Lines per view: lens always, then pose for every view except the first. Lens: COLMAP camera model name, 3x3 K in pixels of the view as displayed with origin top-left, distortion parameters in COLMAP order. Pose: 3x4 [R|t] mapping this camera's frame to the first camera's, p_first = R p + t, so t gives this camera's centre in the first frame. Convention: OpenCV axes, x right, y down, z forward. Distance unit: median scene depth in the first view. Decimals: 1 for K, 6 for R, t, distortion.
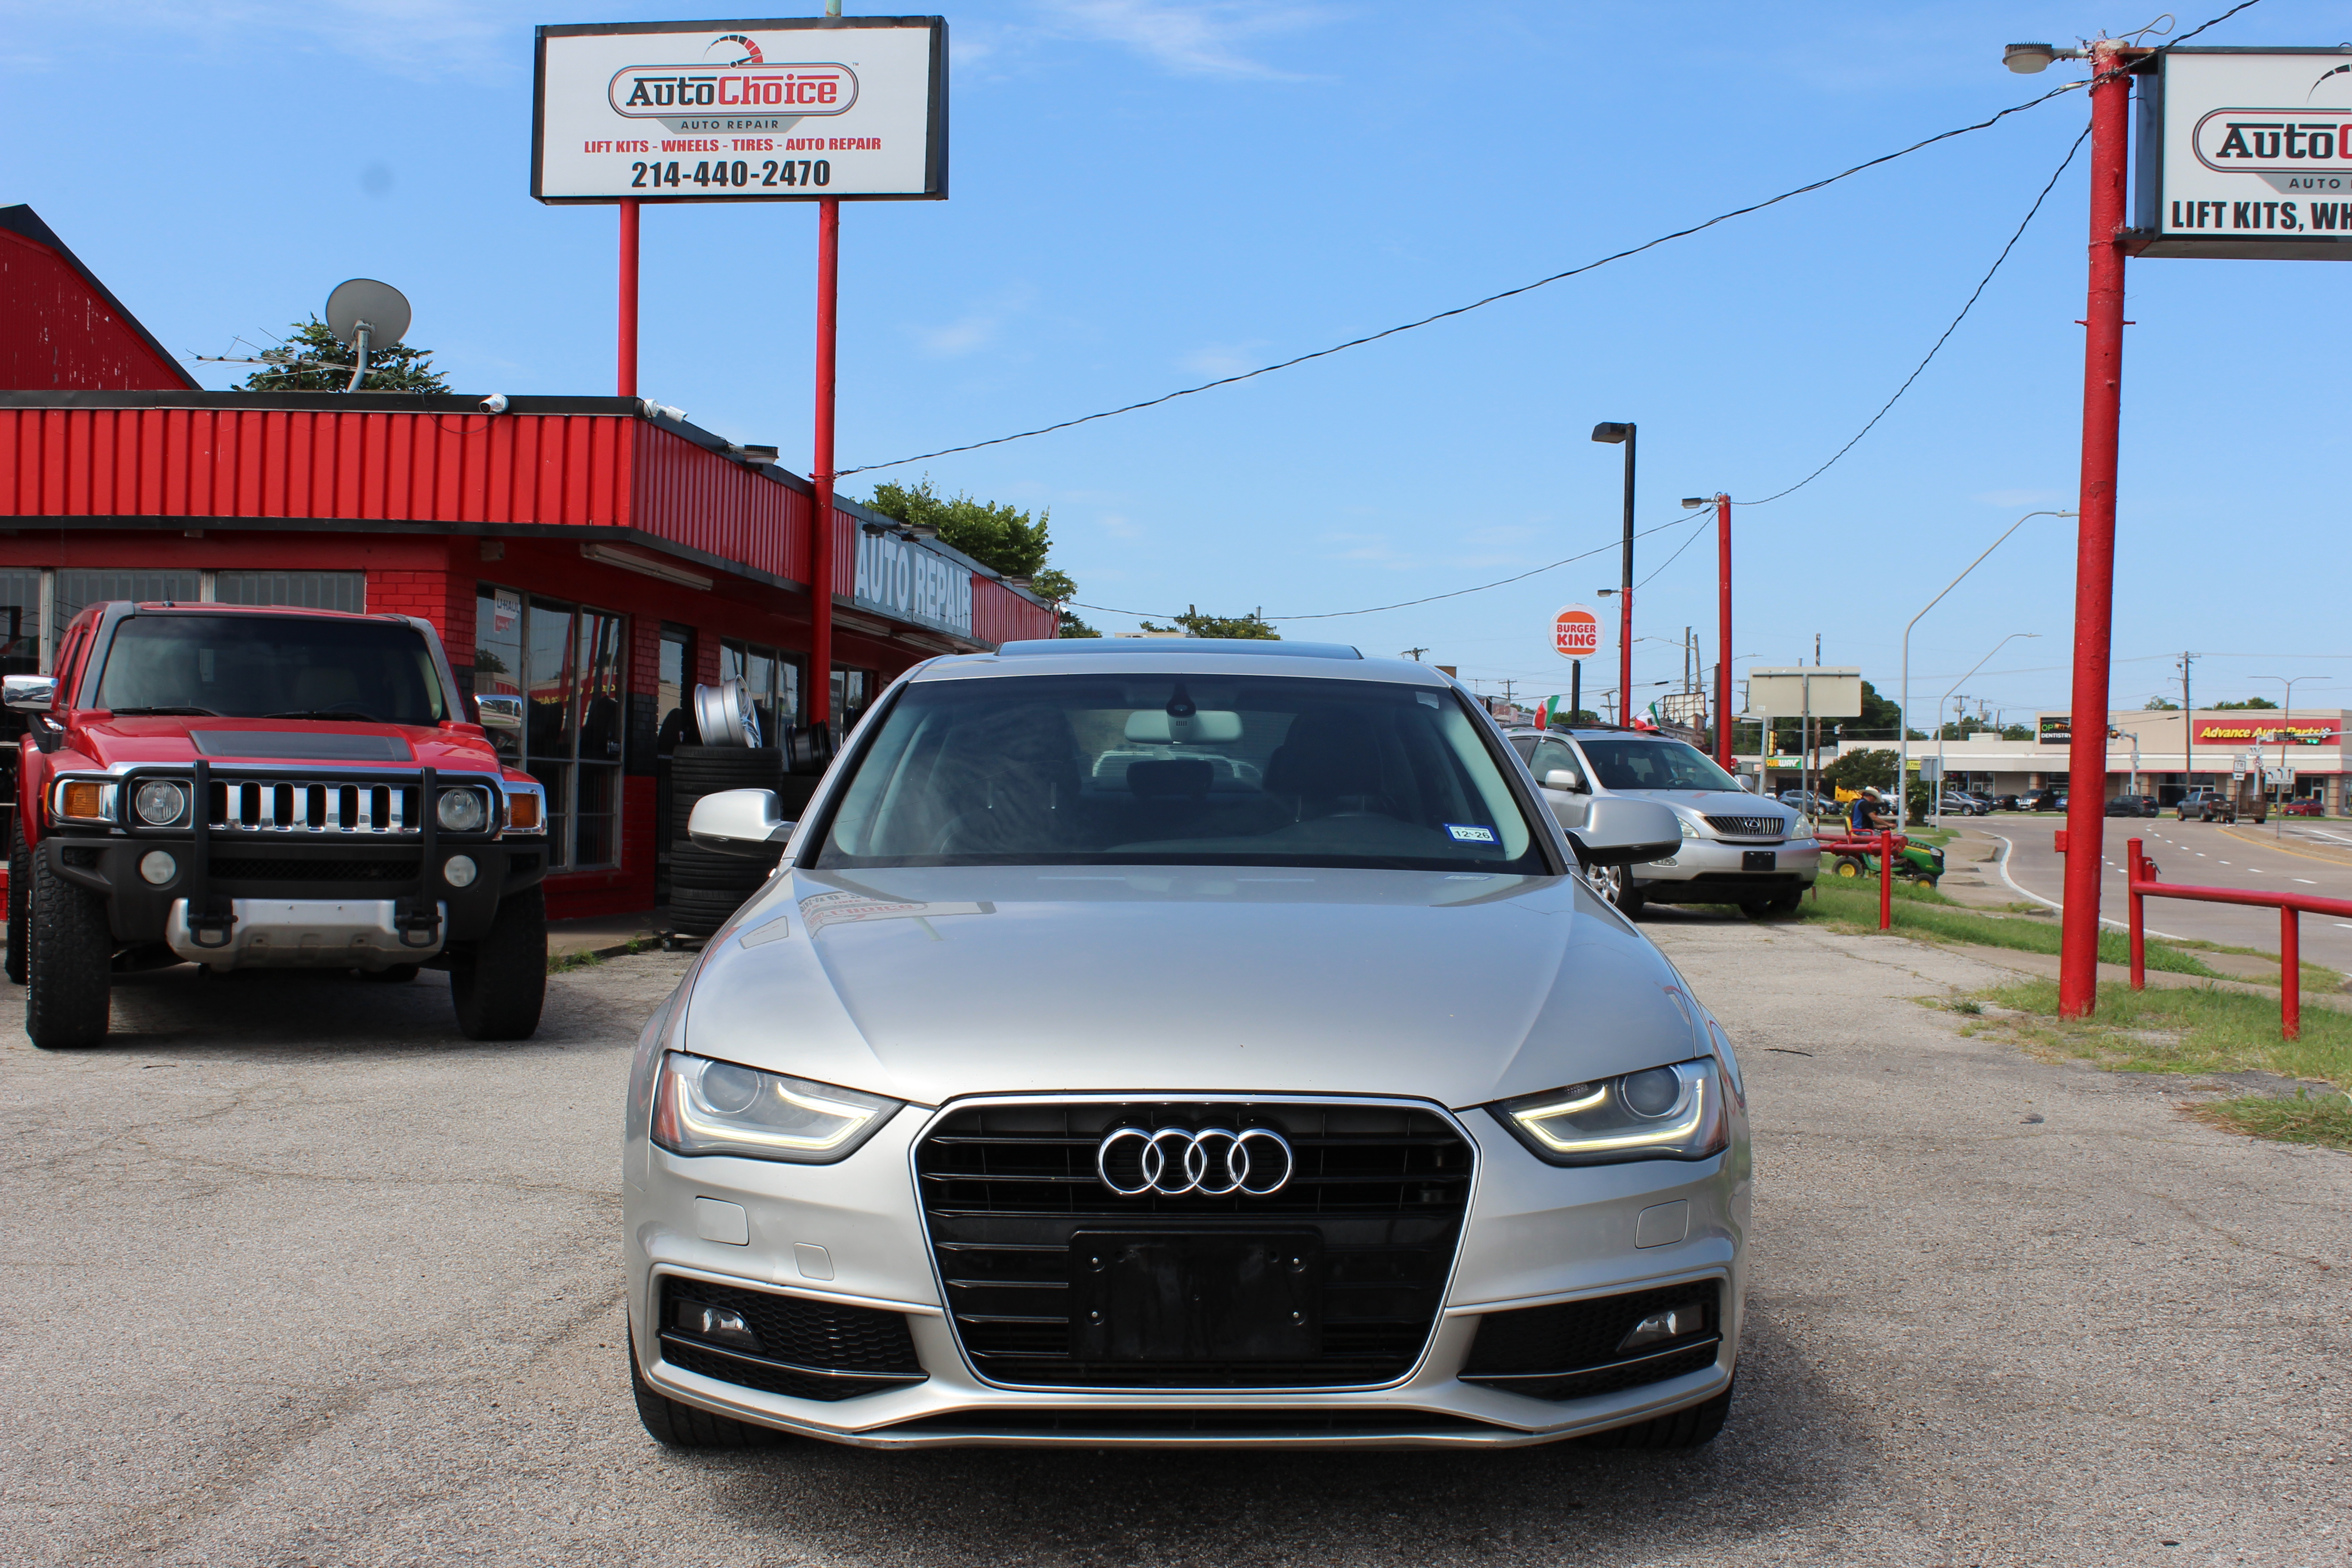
lens RADIAL K [[2768.1, 0, 1176.0], [0, 2768.1, 784.0], [0, 0, 1]] dist [-0.079836, 0.053859]
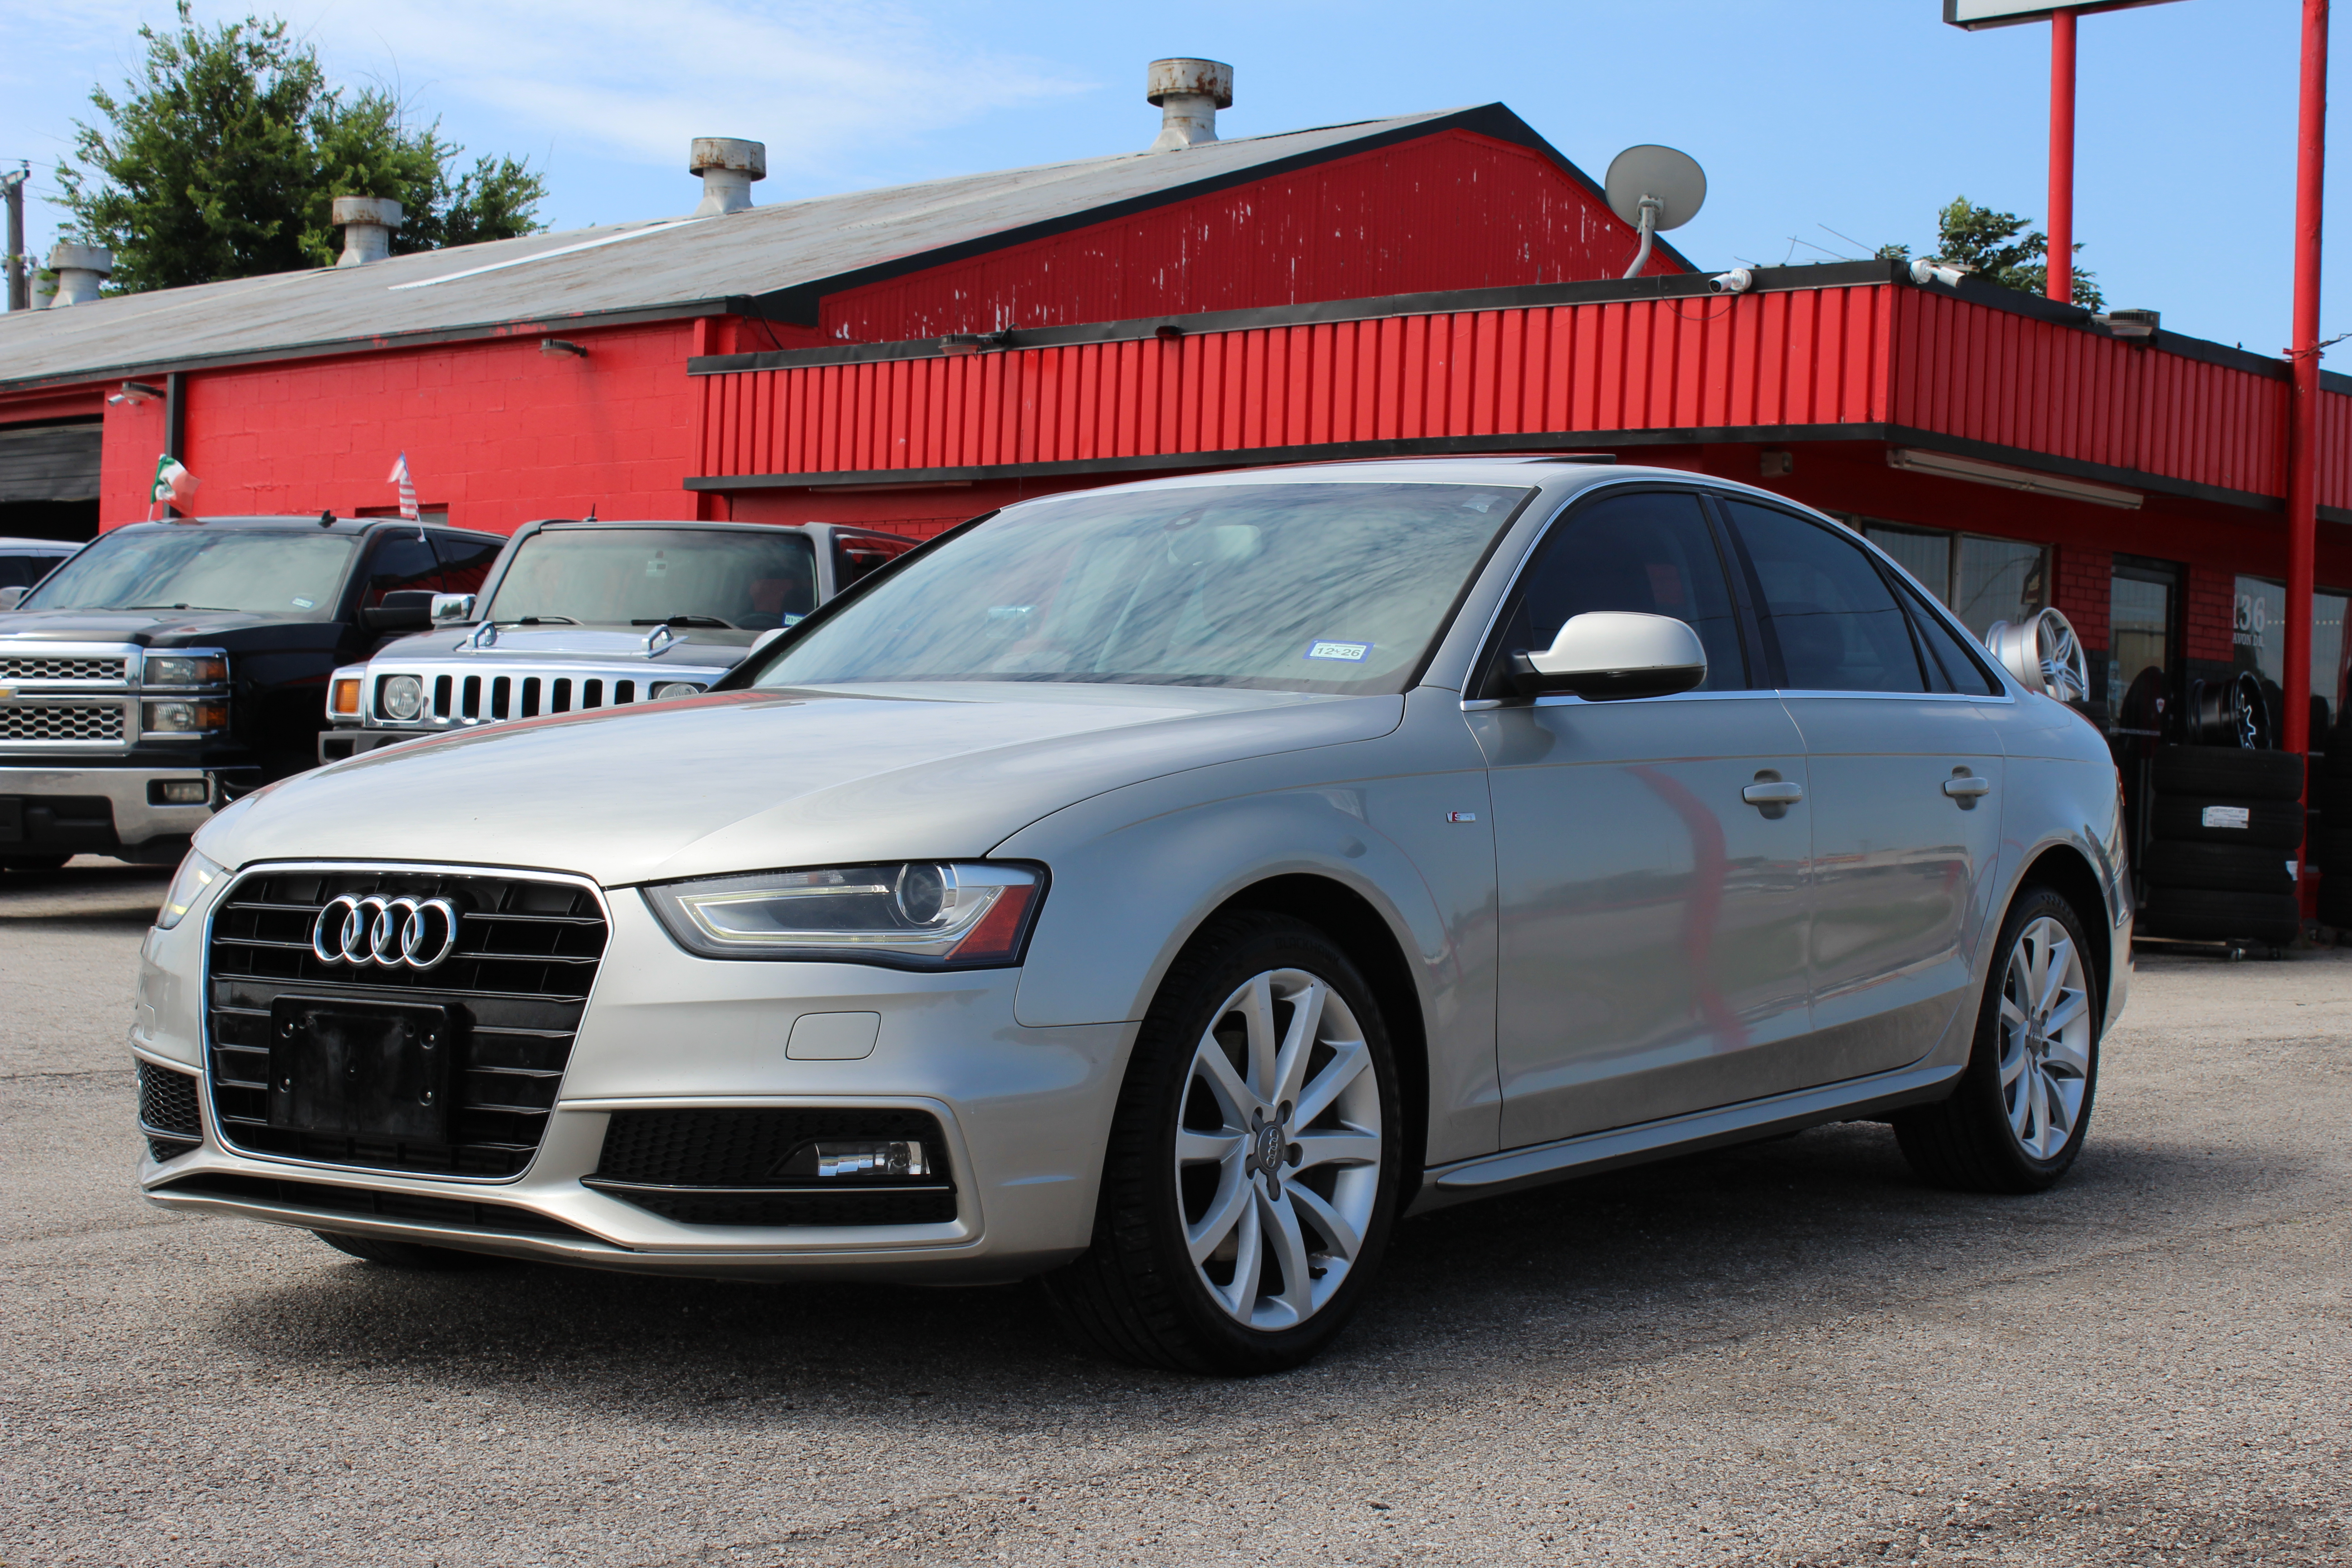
lens RADIAL K [[3617.7, 0, 1164.2], [0, 3617.7, 758.1], [0, 0, 1]] dist [-0.025690, 0.188688]
pose [[0.790794, 0.000077, -0.612083, 0.361195], [-0.015157, 0.999696, -0.019457, 0.035664], [0.611895, 0.024664, 0.790554, 0.064912]]
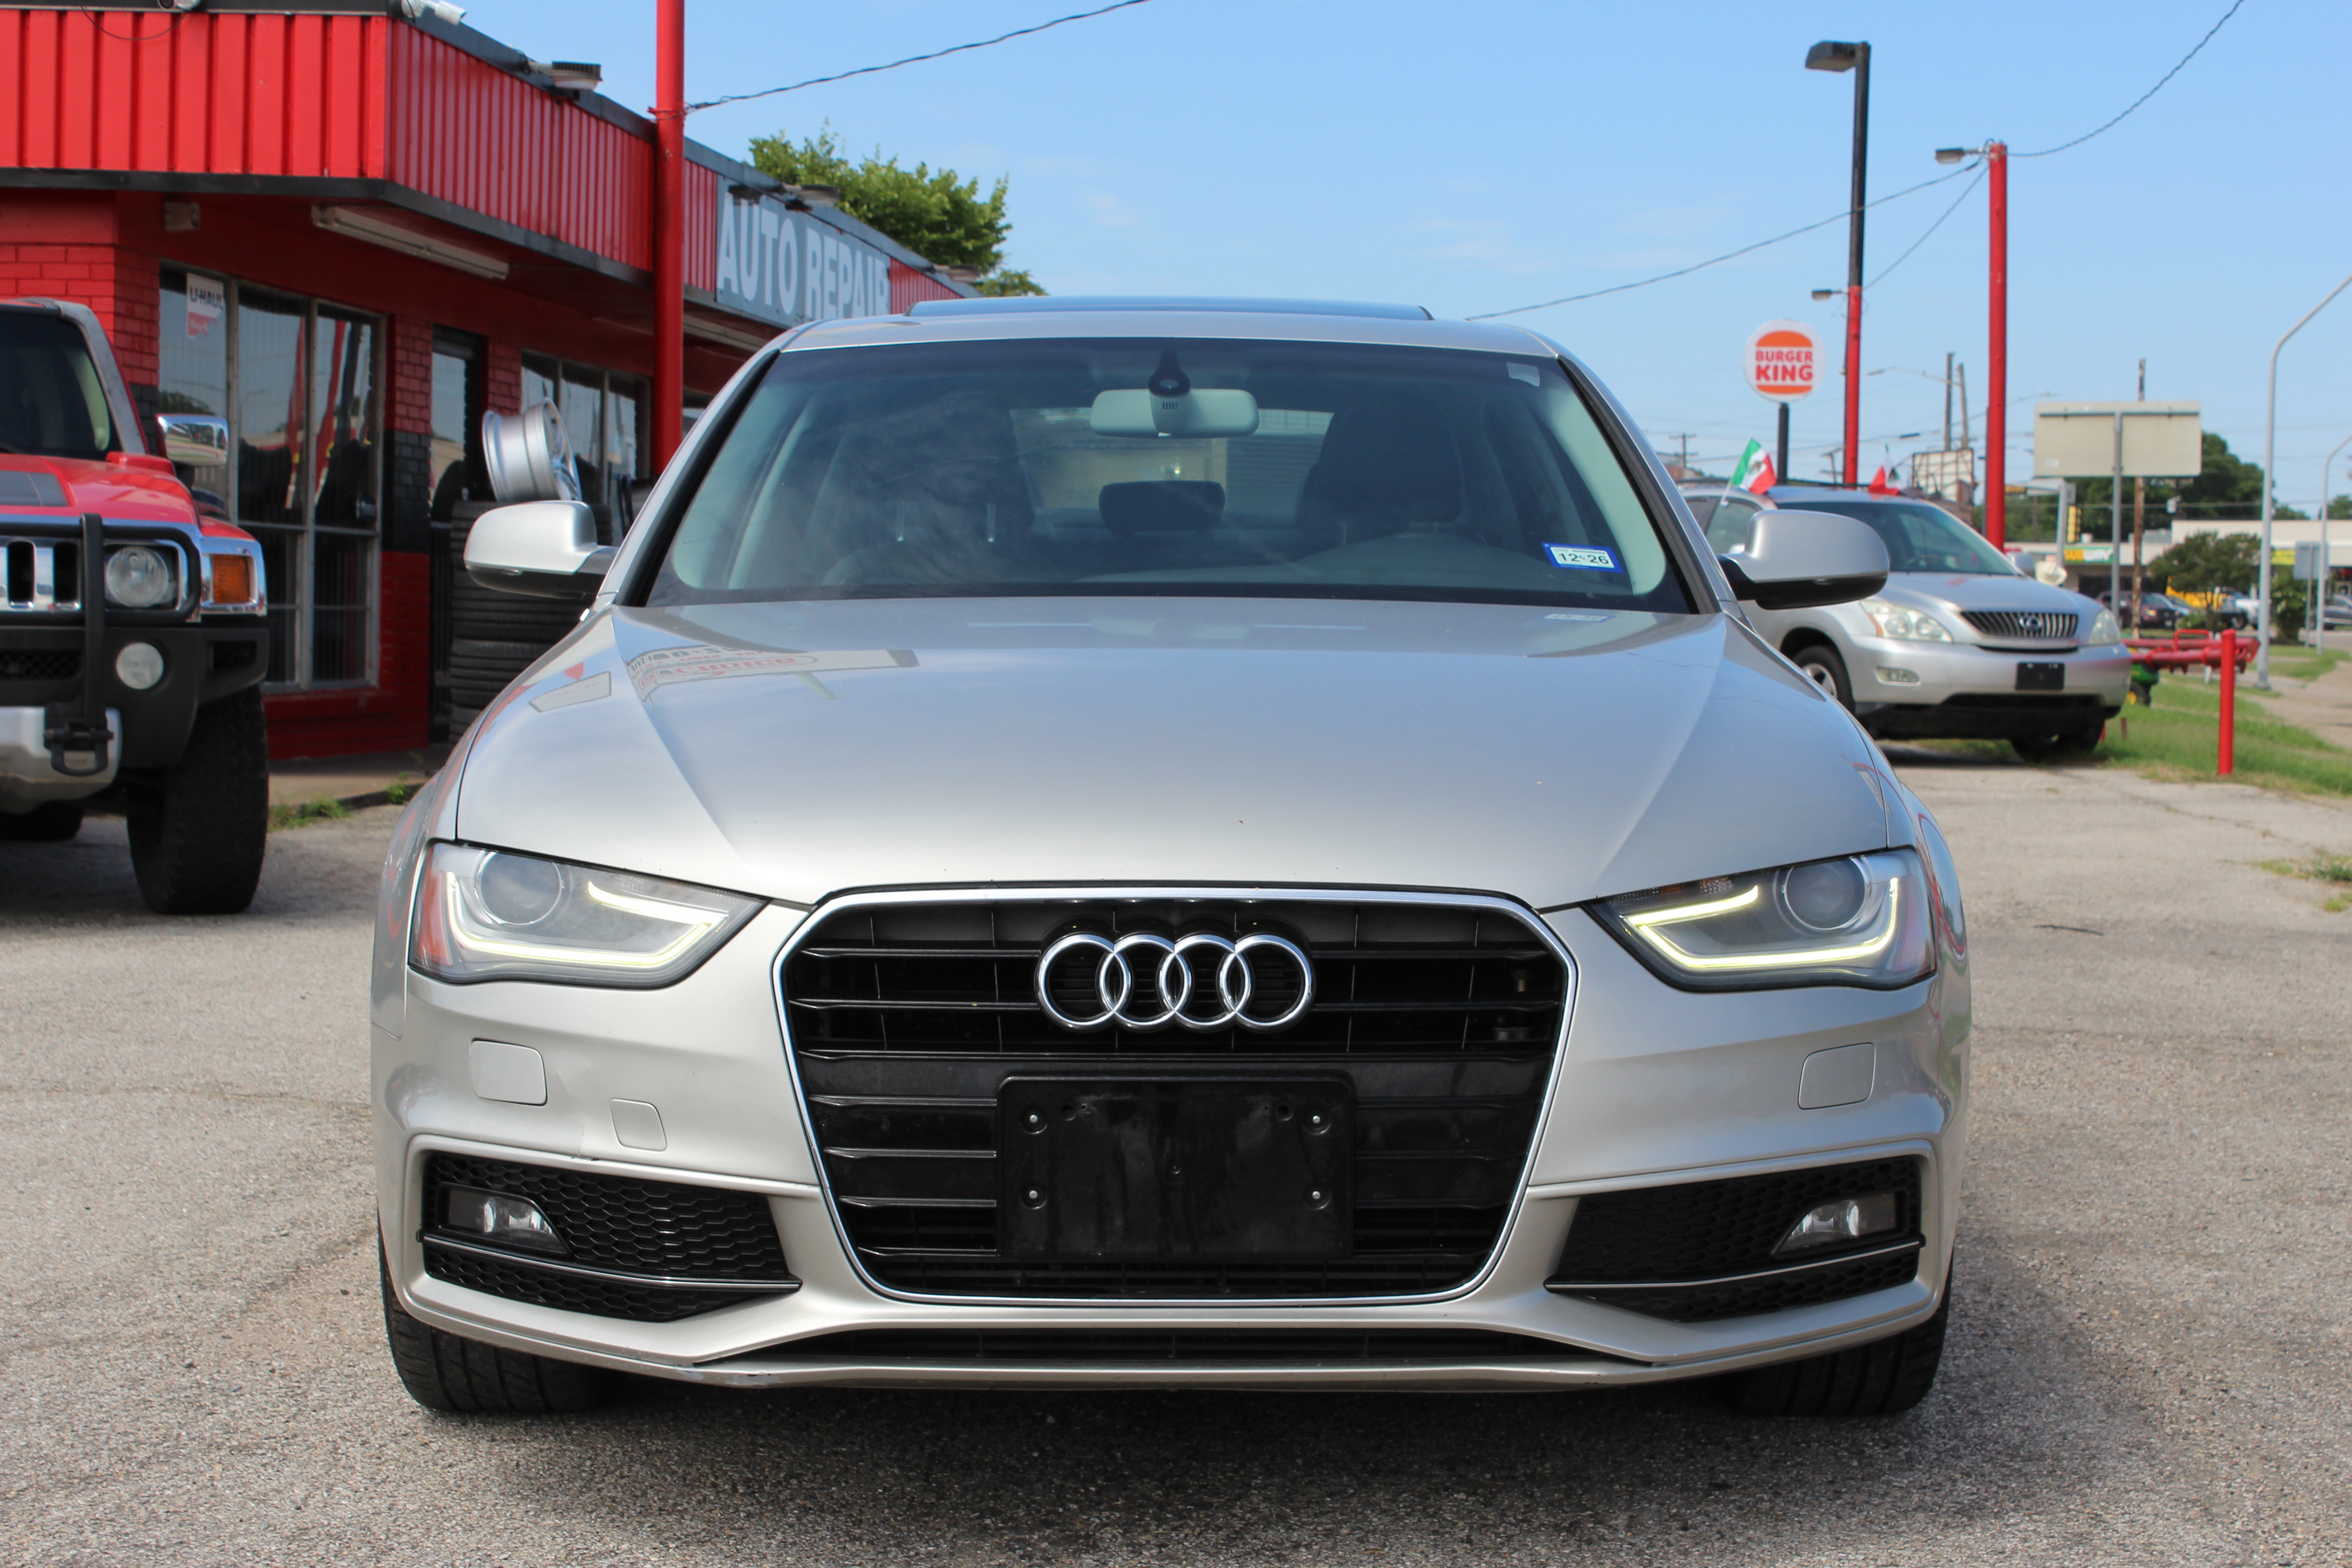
lens RADIAL K [[4055.9, 0, 1176.0], [0, 4055.9, 784.0], [0, 0, 1]] dist [0.021439, 0.002906]
pose [[0.999982, -0.001442, -0.005799, 0.004930], [0.001706, 0.998946, 0.045879, 0.014041], [0.005727, -0.045888, 0.998930, -0.014389]]
